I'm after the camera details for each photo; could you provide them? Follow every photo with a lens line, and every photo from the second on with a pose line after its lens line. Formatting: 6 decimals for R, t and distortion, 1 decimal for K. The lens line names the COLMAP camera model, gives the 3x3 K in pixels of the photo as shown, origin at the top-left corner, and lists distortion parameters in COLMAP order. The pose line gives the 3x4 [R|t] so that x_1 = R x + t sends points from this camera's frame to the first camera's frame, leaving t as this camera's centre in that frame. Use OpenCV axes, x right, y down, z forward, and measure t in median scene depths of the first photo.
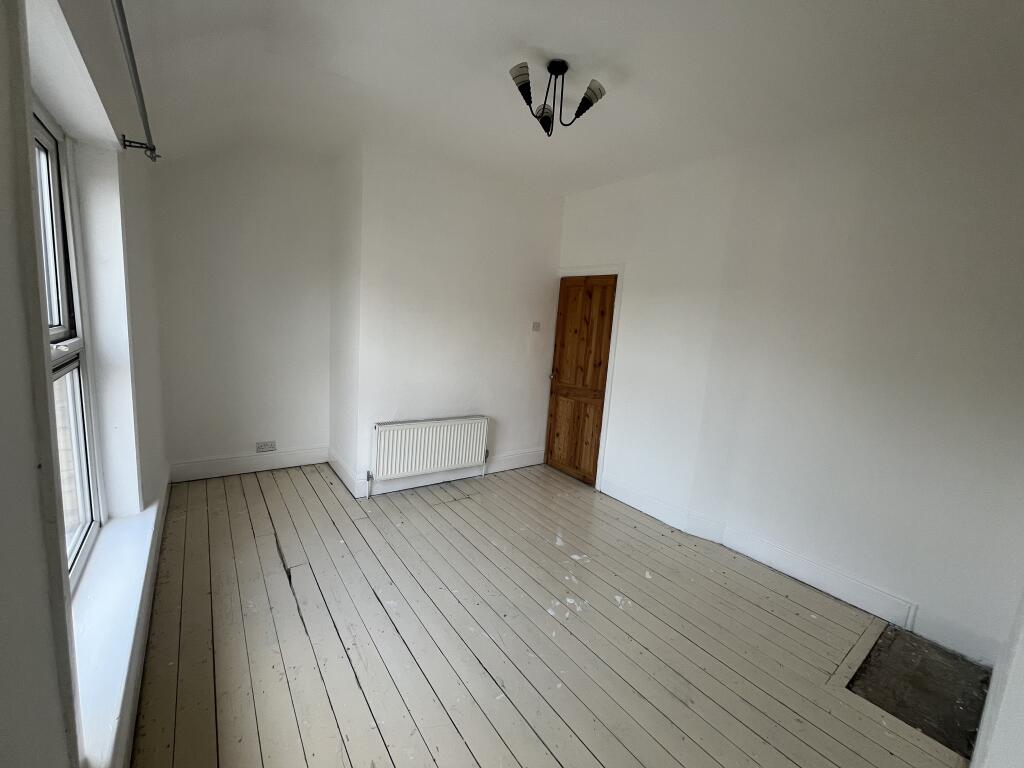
lens RADIAL K [[414.3, 0, 511.8], [0, 414.3, 386.6], [0, 0, 1]] dist [-0.002977, 0.000418]
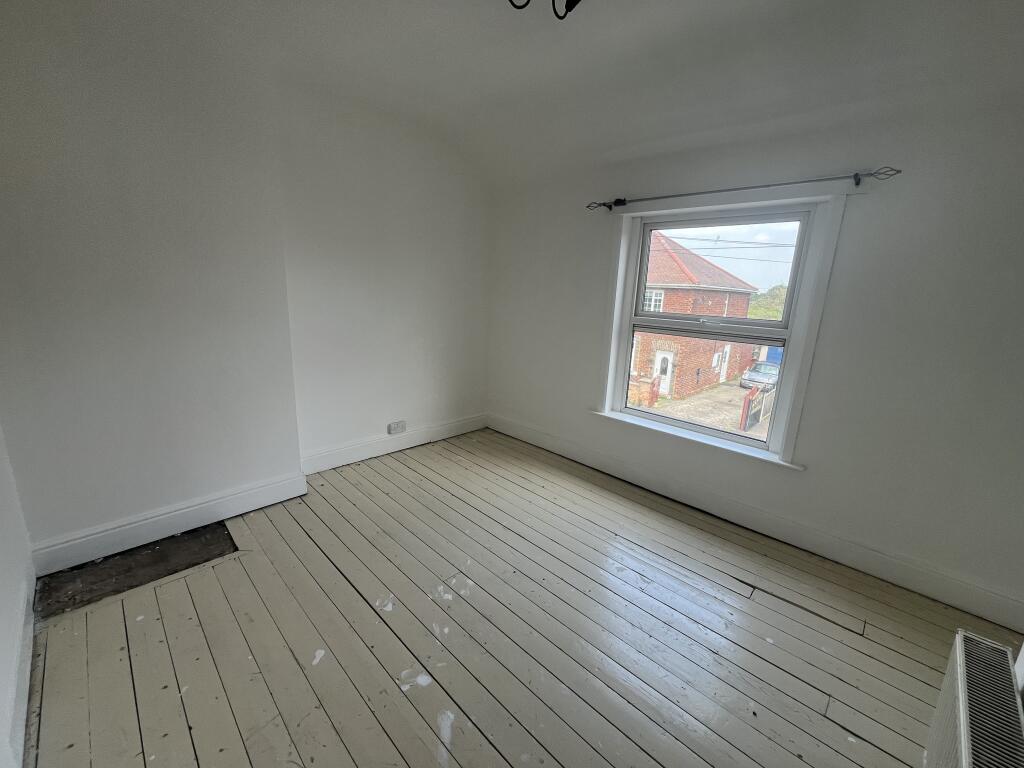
lens RADIAL K [[414.3, 0, 510.1], [0, 414.3, 385.2], [0, 0, 1]] dist [-0.002977, 0.000418]
pose [[-0.982305, -0.076513, -0.170945, 0.193418], [-0.135561, 0.920257, 0.367083, -0.248204], [0.129227, 0.383761, -0.914345, 1.628017]]
